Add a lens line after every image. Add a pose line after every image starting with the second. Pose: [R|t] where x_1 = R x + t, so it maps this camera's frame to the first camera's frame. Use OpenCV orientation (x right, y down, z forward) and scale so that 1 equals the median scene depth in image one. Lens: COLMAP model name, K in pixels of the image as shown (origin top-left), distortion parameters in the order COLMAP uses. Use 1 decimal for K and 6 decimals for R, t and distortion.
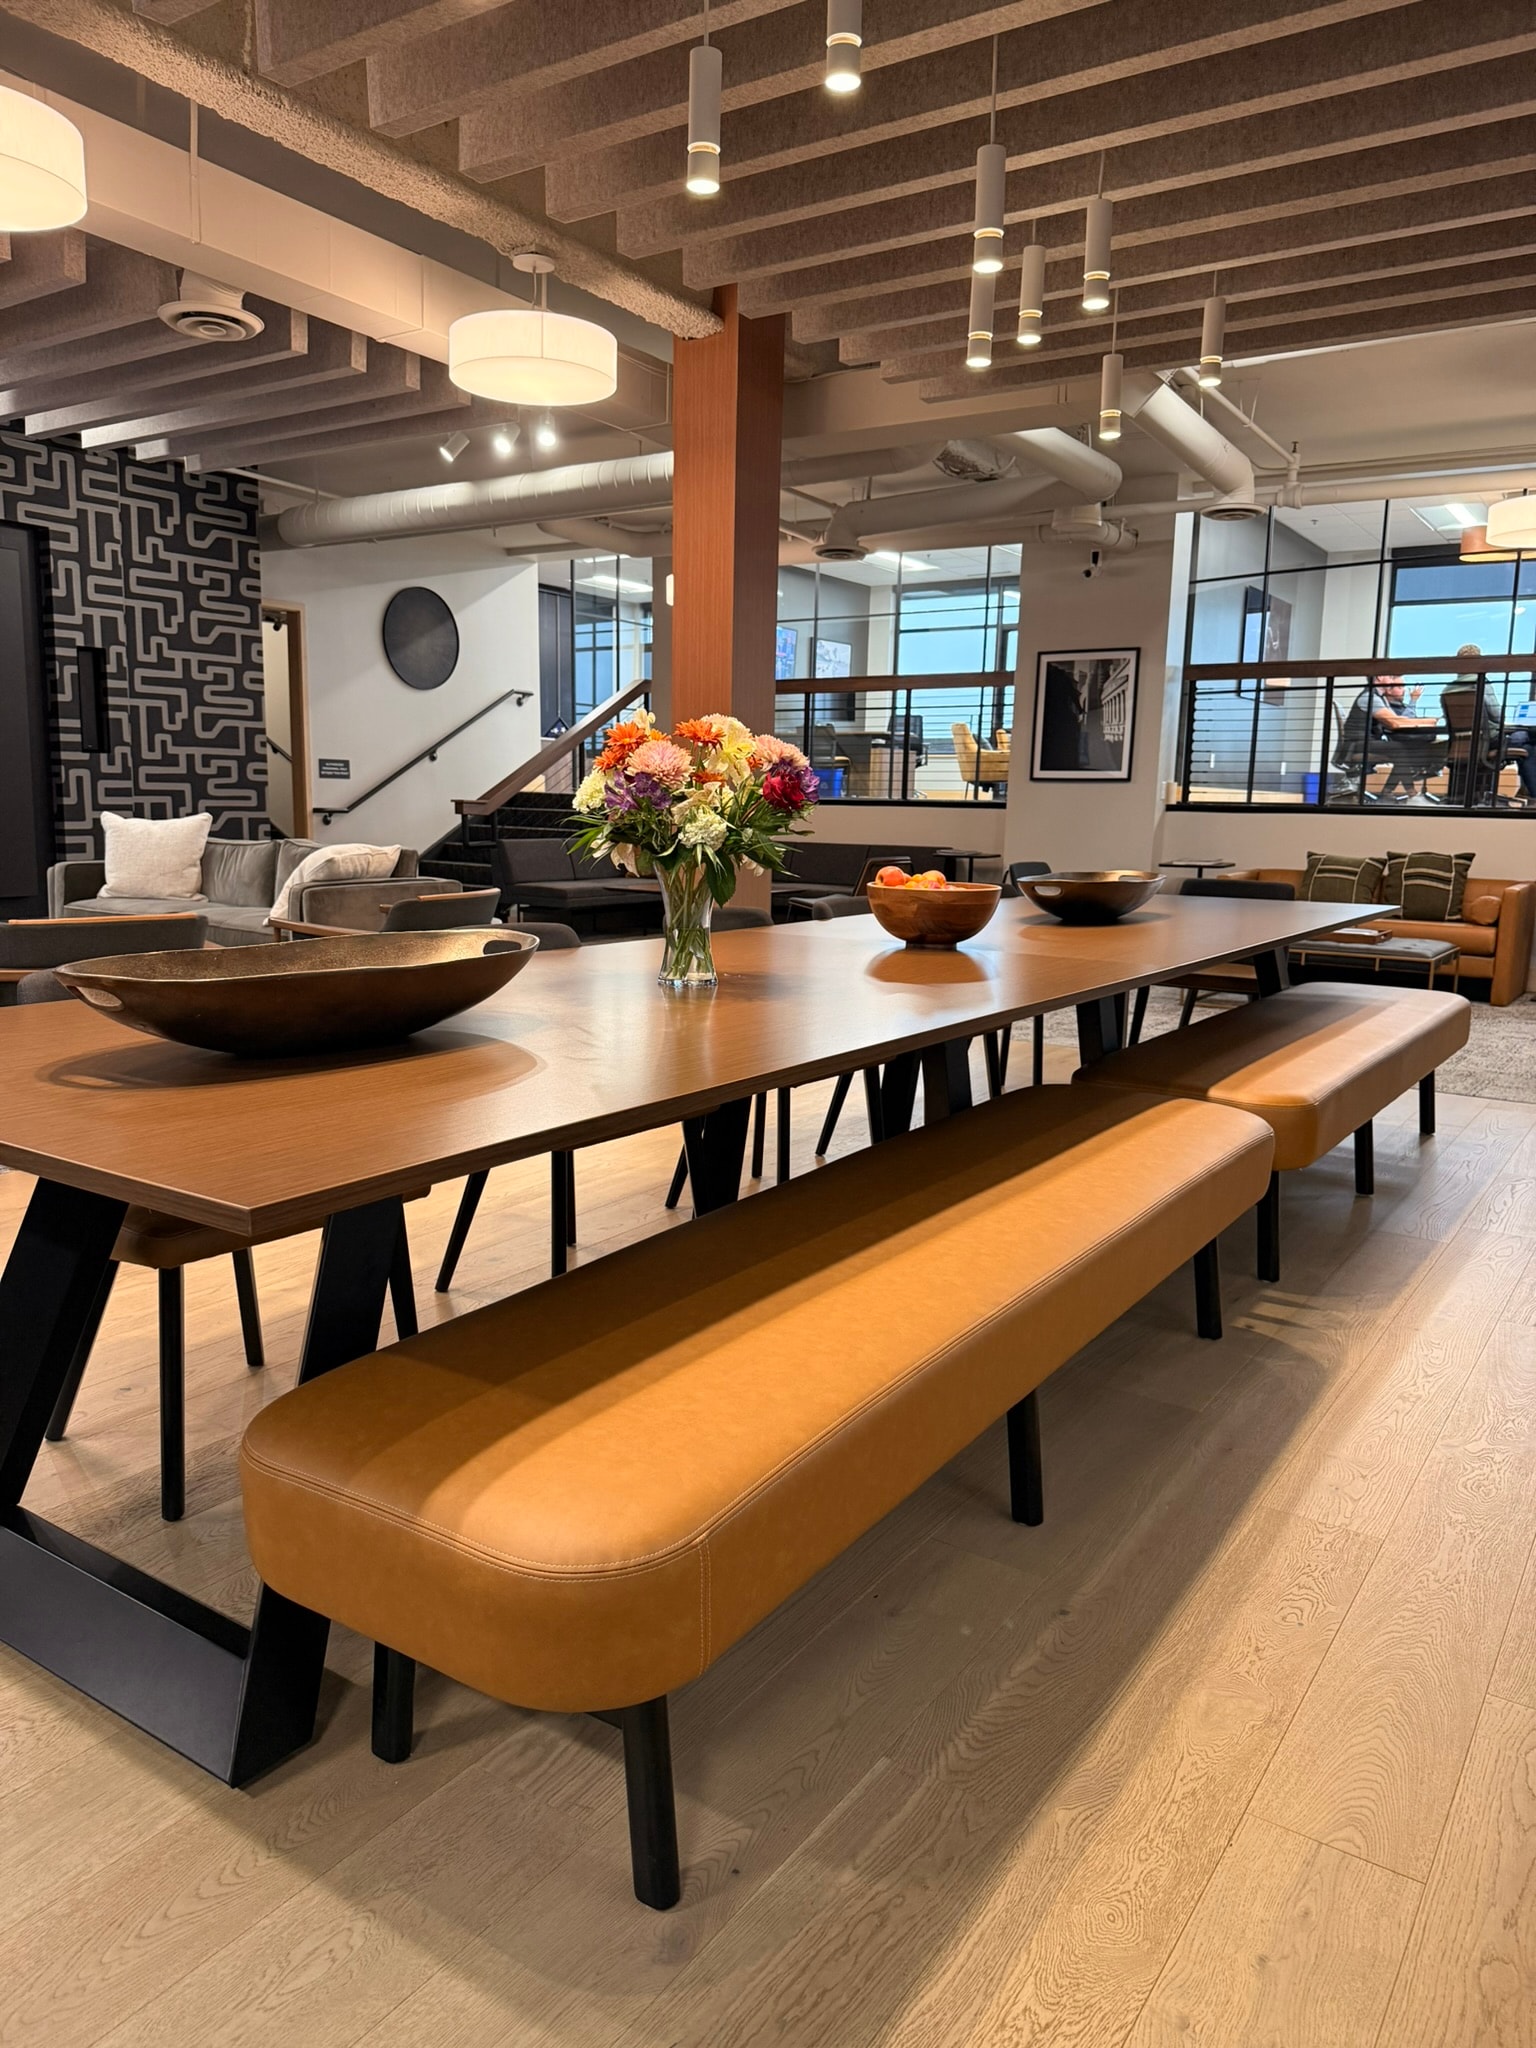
lens RADIAL K [[1440.5, 0, 772.1], [0, 1440.5, 1036.5], [0, 0, 1]] dist [0.098047, -0.136621]
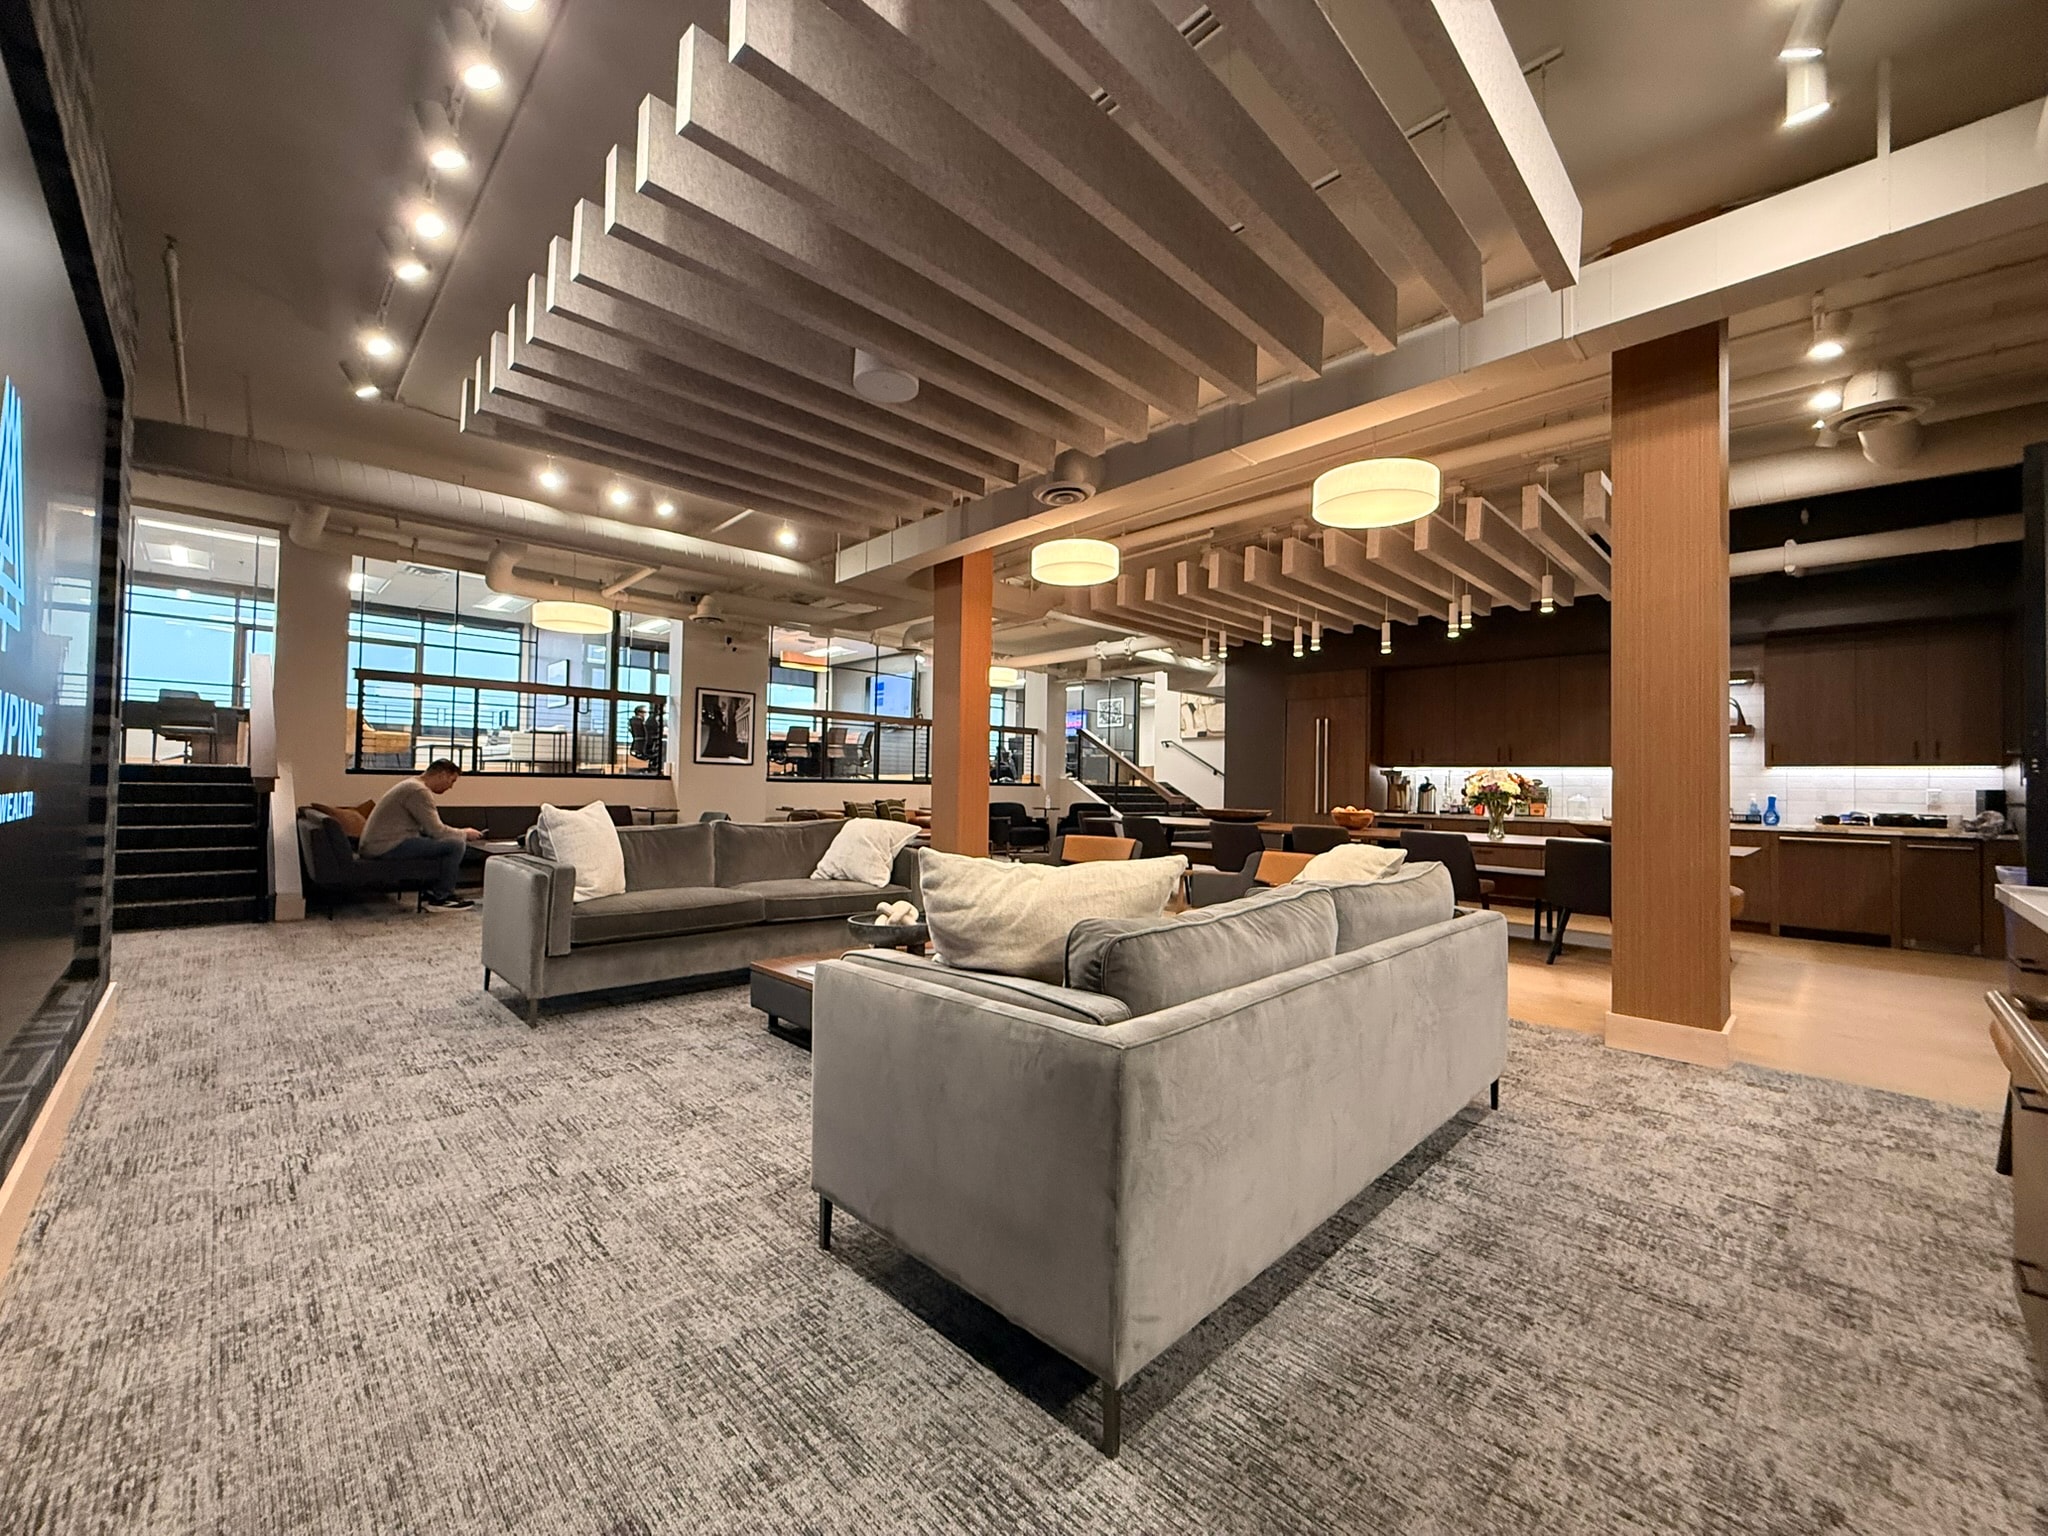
lens RADIAL K [[813.0, 0, 1024.0], [0, 813.0, 768.0], [0, 0, 1]] dist [0.000033, 0.000000]
pose [[0.198069, 0.001270, 0.980187, -0.674373], [0.141160, 0.989538, -0.029807, -0.095918], [-0.969970, 0.144267, 0.195818, 0.483405]]
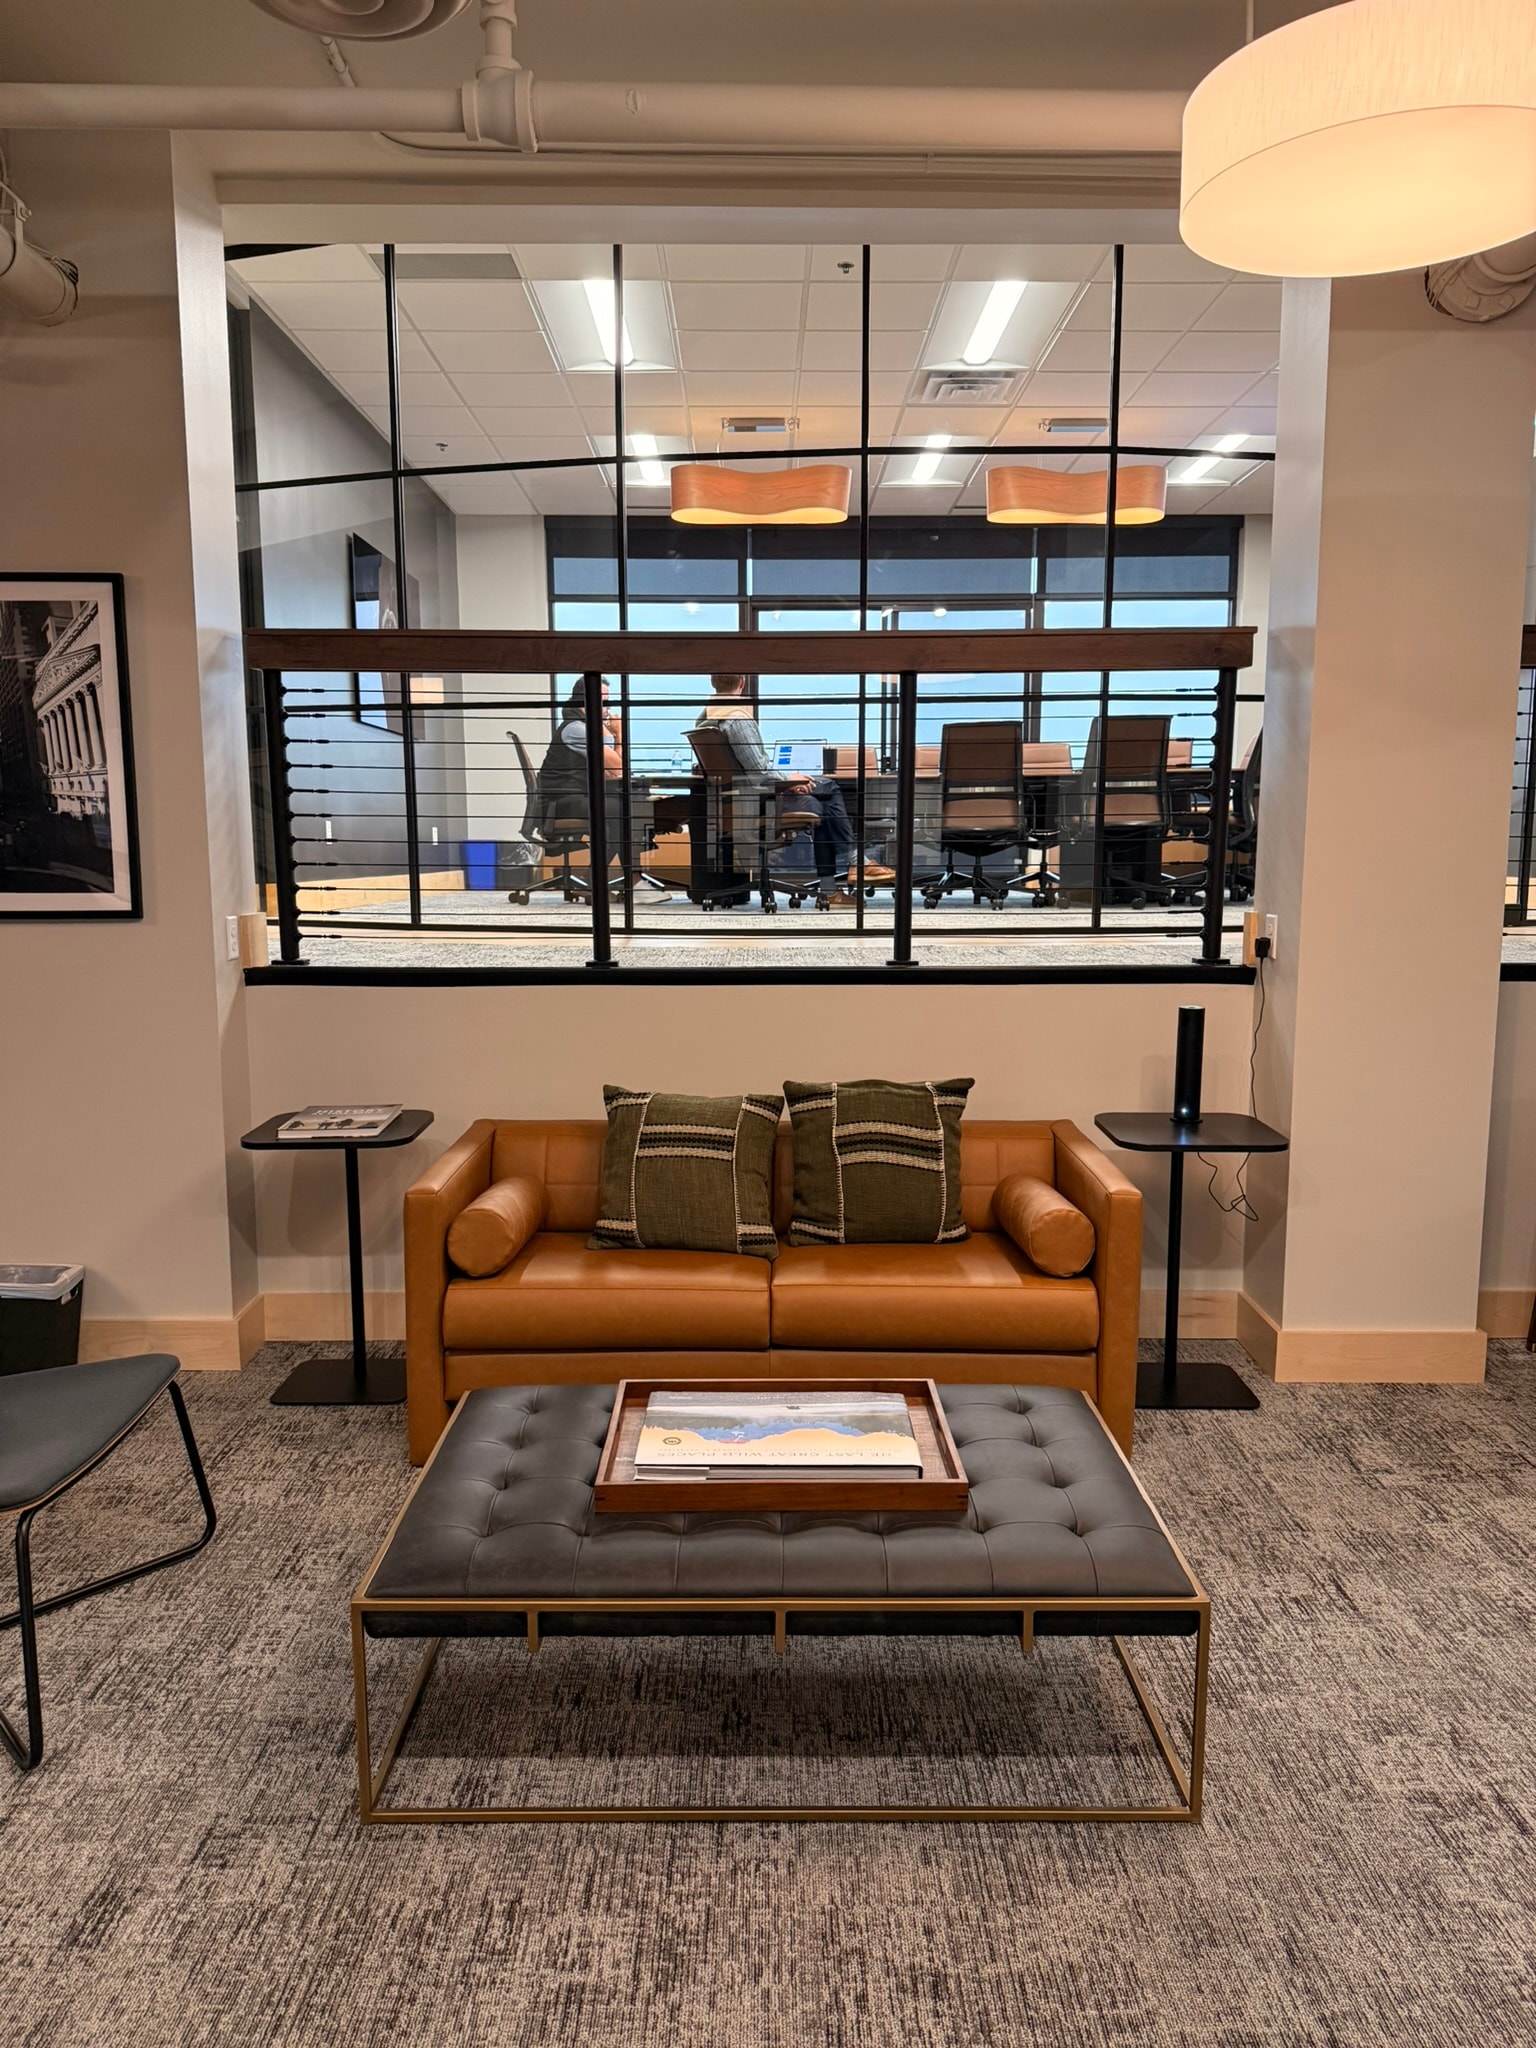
lens RADIAL K [[1440.5, 0, 772.1], [0, 1440.5, 1036.5], [0, 0, 1]] dist [0.098047, -0.136621]
pose [[0.826772, -0.102793, 0.553065, 0.166932], [0.111946, 0.993563, 0.017317, -0.132296], [-0.551286, 0.047596, 0.832958, 0.583460]]
